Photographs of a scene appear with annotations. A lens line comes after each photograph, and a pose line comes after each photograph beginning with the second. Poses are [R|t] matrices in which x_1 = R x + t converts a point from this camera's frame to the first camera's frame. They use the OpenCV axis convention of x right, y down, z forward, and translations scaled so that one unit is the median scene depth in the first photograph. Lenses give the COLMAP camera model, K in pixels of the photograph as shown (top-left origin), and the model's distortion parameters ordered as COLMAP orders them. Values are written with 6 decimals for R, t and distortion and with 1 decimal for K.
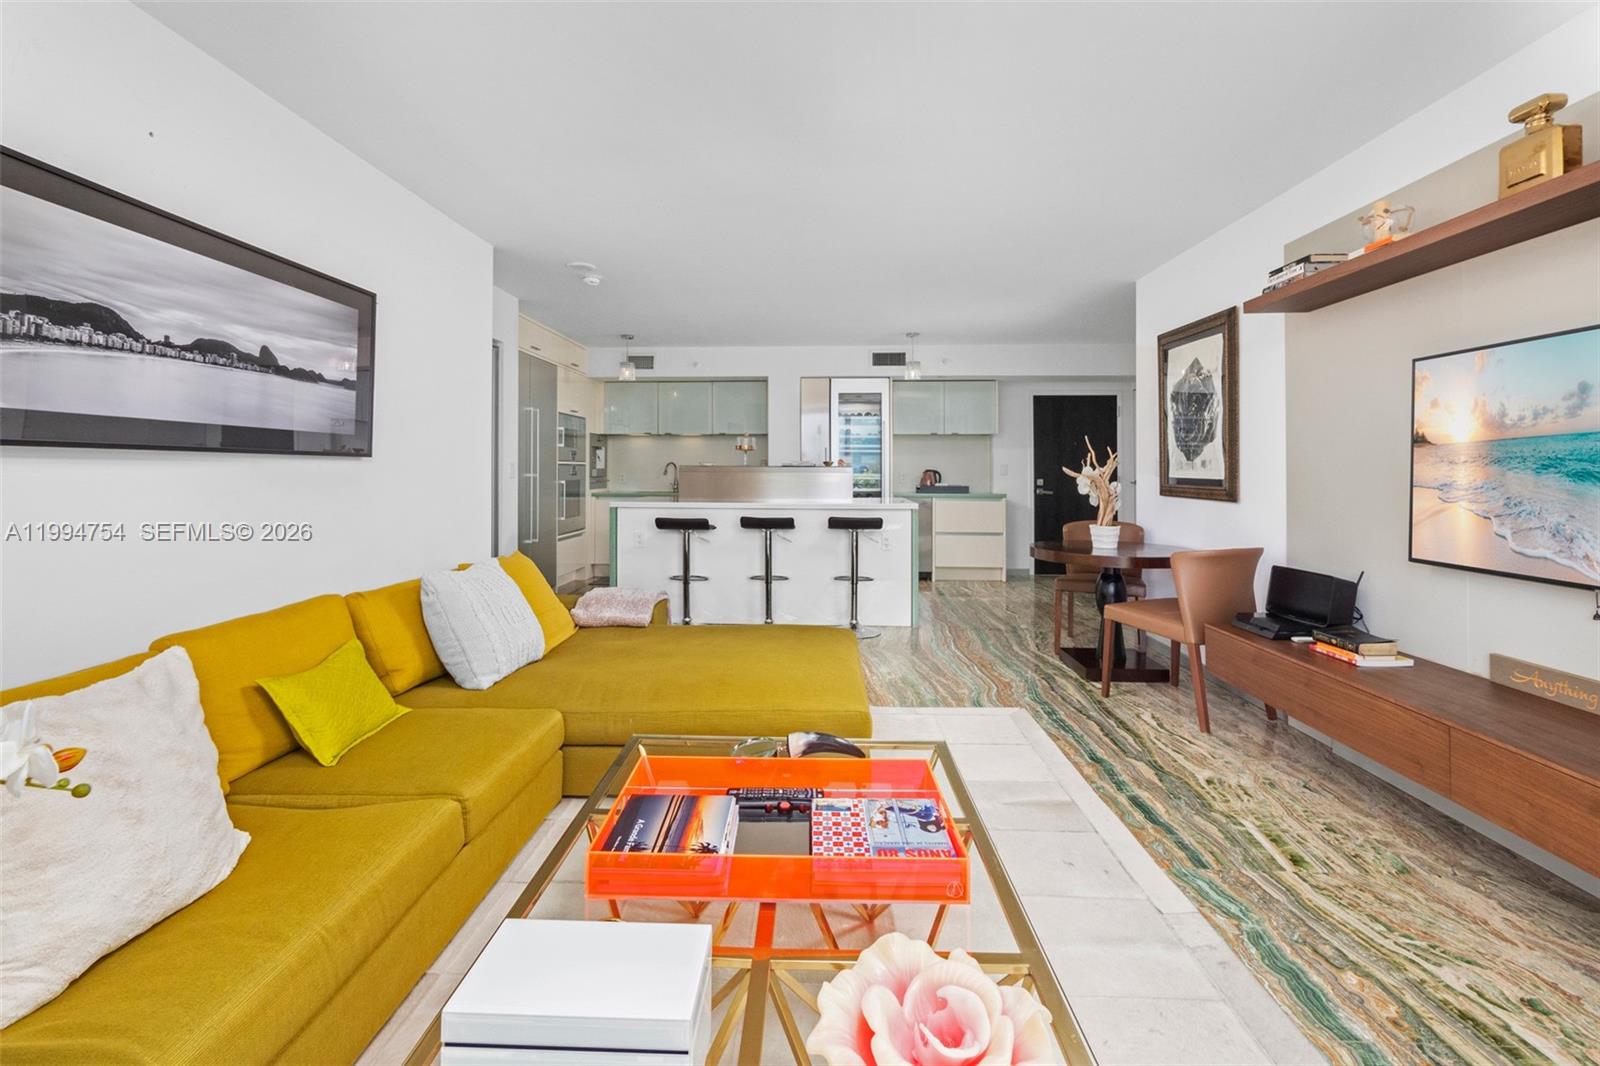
lens RADIAL K [[680.0, 0, 786.2], [0, 680.0, 470.2], [0, 0, 1]] dist [-0.007509, 0.000454]
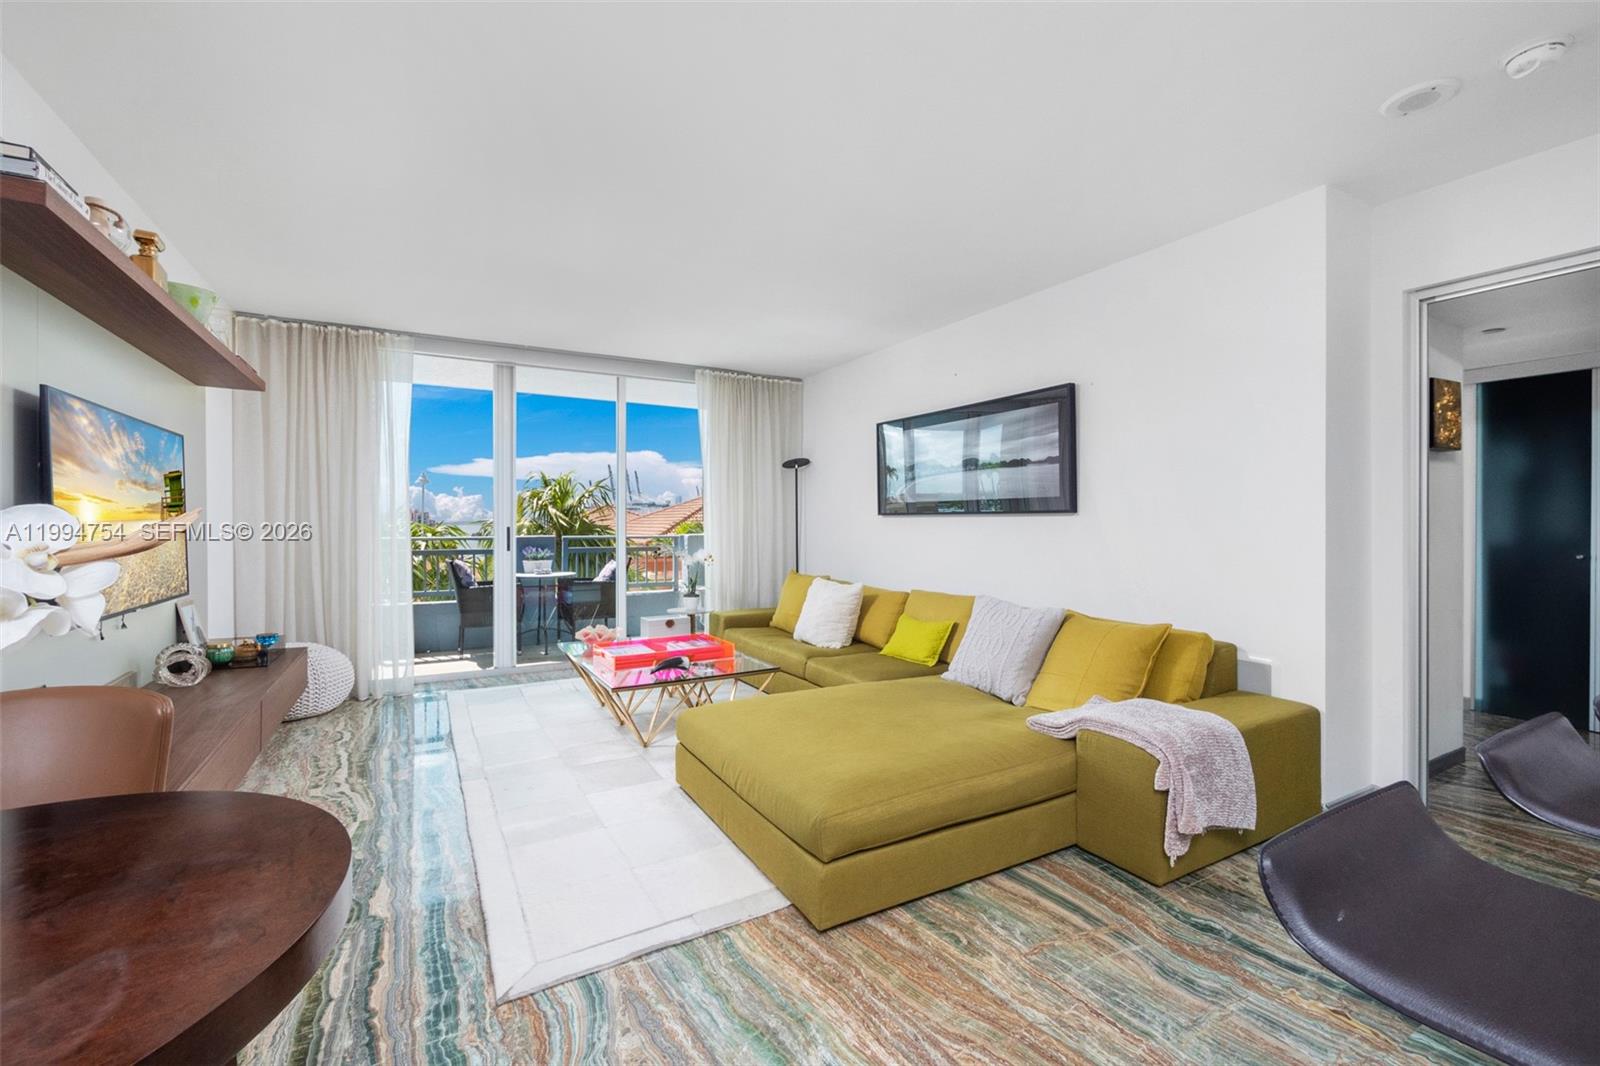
lens RADIAL K [[680.0, 0, 794.3], [0, 680.0, 521.9], [0, 0, 1]] dist [-0.007509, 0.000454]
pose [[-0.843685, -0.000073, -0.536839, 0.457857], [0.000872, 0.999998, -0.001507, -0.000596], [0.536838, -0.001739, -0.843684, 1.620647]]
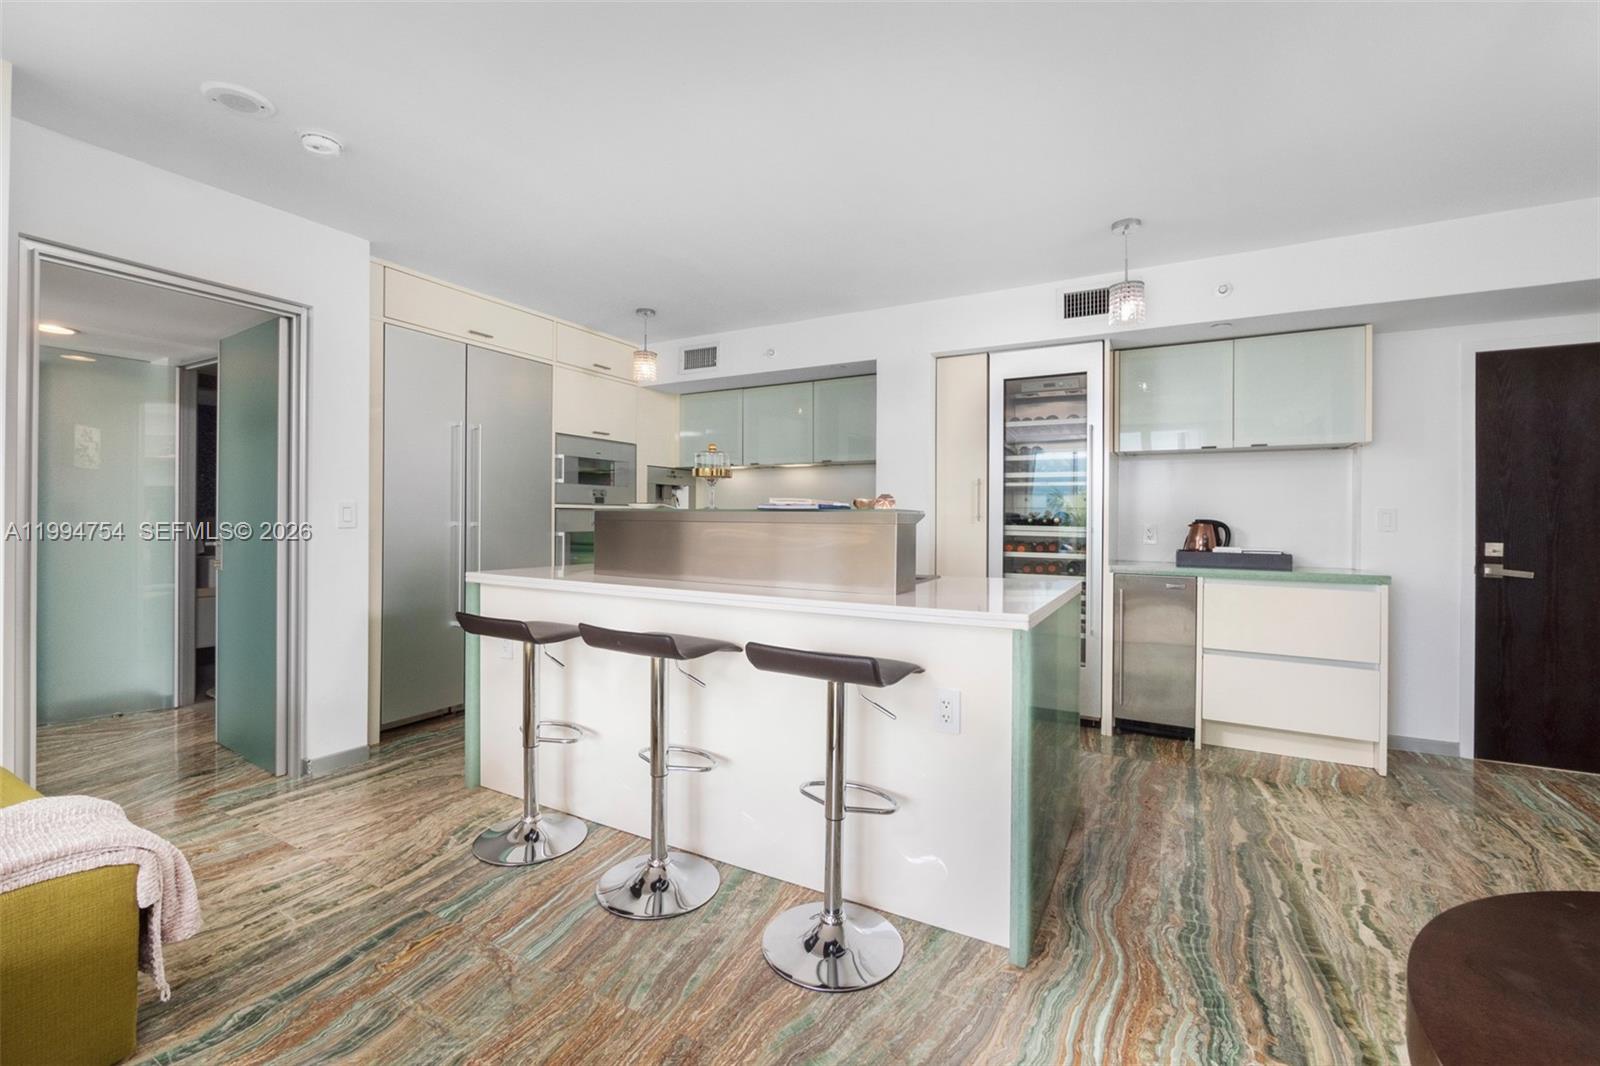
lens RADIAL K [[680.0, 0, 796.1], [0, 680.0, 520.2], [0, 0, 1]] dist [-0.007509, 0.000454]
pose [[0.903381, 0.006064, -0.428796, 0.380522], [-0.005869, 0.999981, 0.001776, 0.001629], [0.428798, 0.000912, 0.903400, 1.025492]]
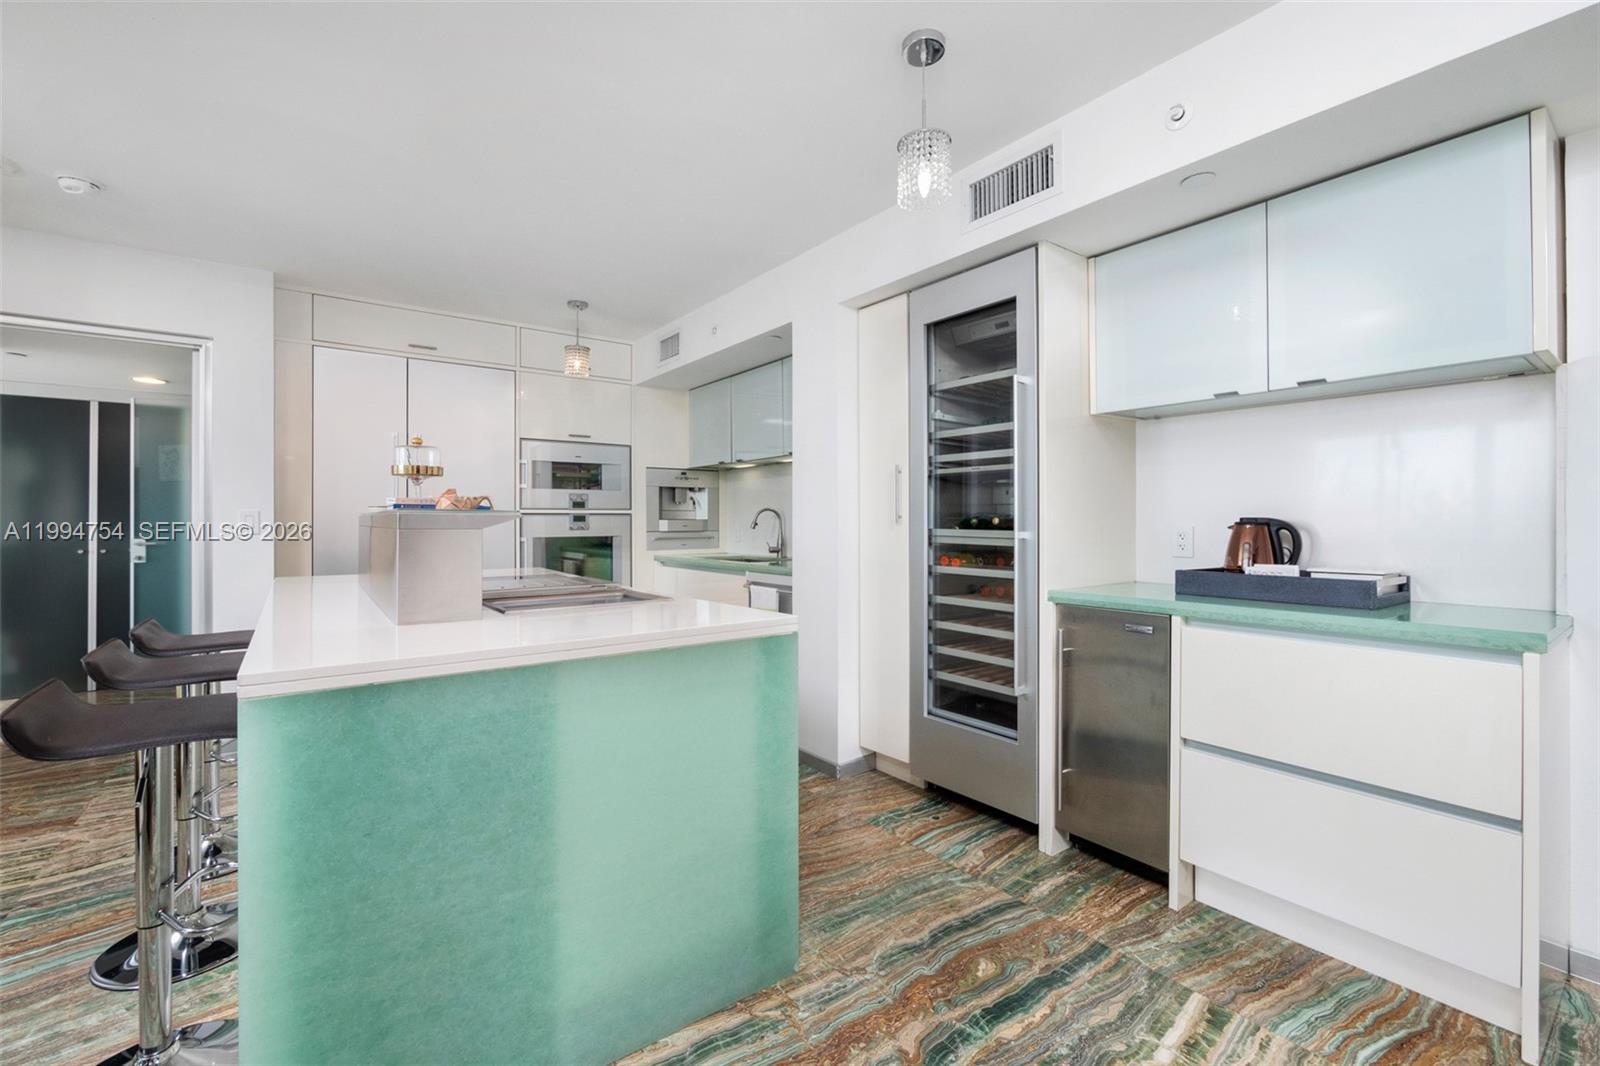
lens RADIAL K [[680.0, 0, 796.9], [0, 680.0, 523.6], [0, 0, 1]] dist [-0.007509, 0.000454]
pose [[0.643297, -0.000318, -0.765617, 0.764318], [0.003305, 0.999992, 0.002362, 0.001177], [0.765609, -0.004049, 0.643293, 1.612655]]
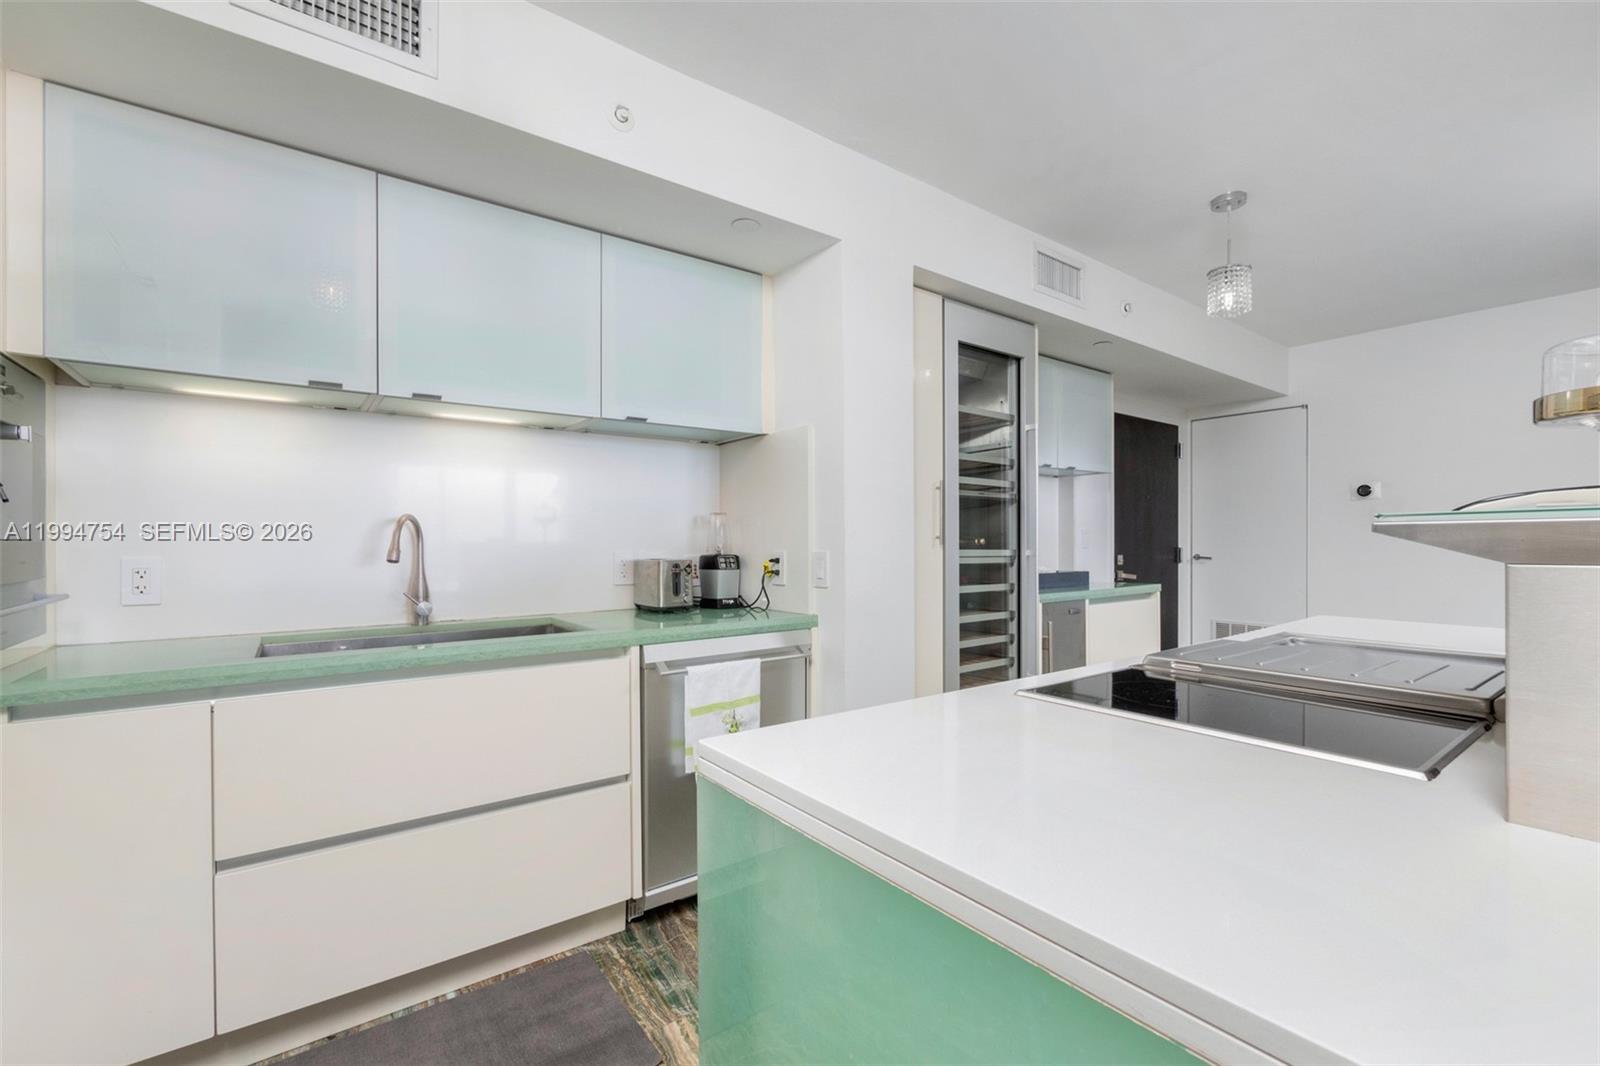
lens RADIAL K [[680.0, 0, 802.8], [0, 680.0, 530.8], [0, 0, 1]] dist [-0.007509, 0.000454]
pose [[0.768888, 0.006485, 0.639350, -0.550913], [-0.008760, 0.999962, 0.000391, -0.013532], [-0.639323, -0.005901, 0.768916, 1.779542]]
